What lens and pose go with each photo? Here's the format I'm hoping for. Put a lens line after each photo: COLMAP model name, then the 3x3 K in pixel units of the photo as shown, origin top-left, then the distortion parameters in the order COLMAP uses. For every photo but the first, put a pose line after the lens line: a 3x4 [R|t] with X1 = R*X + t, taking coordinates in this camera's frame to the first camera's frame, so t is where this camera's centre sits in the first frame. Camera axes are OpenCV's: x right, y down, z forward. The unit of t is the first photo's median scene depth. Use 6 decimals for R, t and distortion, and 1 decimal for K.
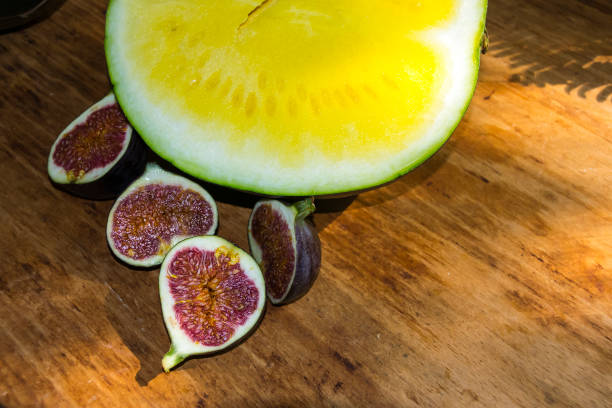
lens RADIAL K [[870.1, 0, 306.0], [0, 870.1, 204.0], [0, 0, 1]] dist [0.019016, 0.093878]
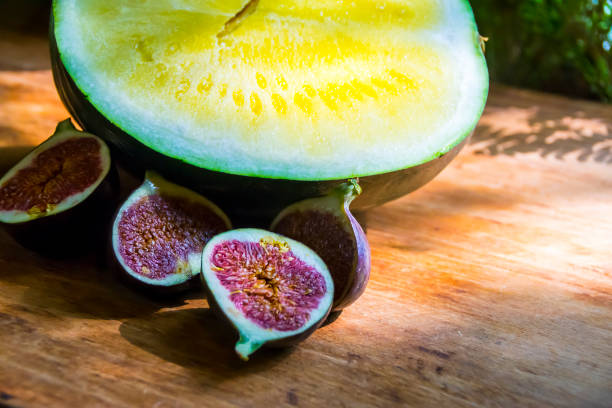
lens RADIAL K [[1500.3, 0, 306.0], [0, 1500.3, 204.0], [0, 0, 1]] dist [0.199675, -0.026083]
pose [[0.947175, -0.063796, 0.314308, -0.510553], [0.192392, 0.897125, -0.397684, 0.599798], [-0.256603, 0.437147, 0.862008, -0.255212]]
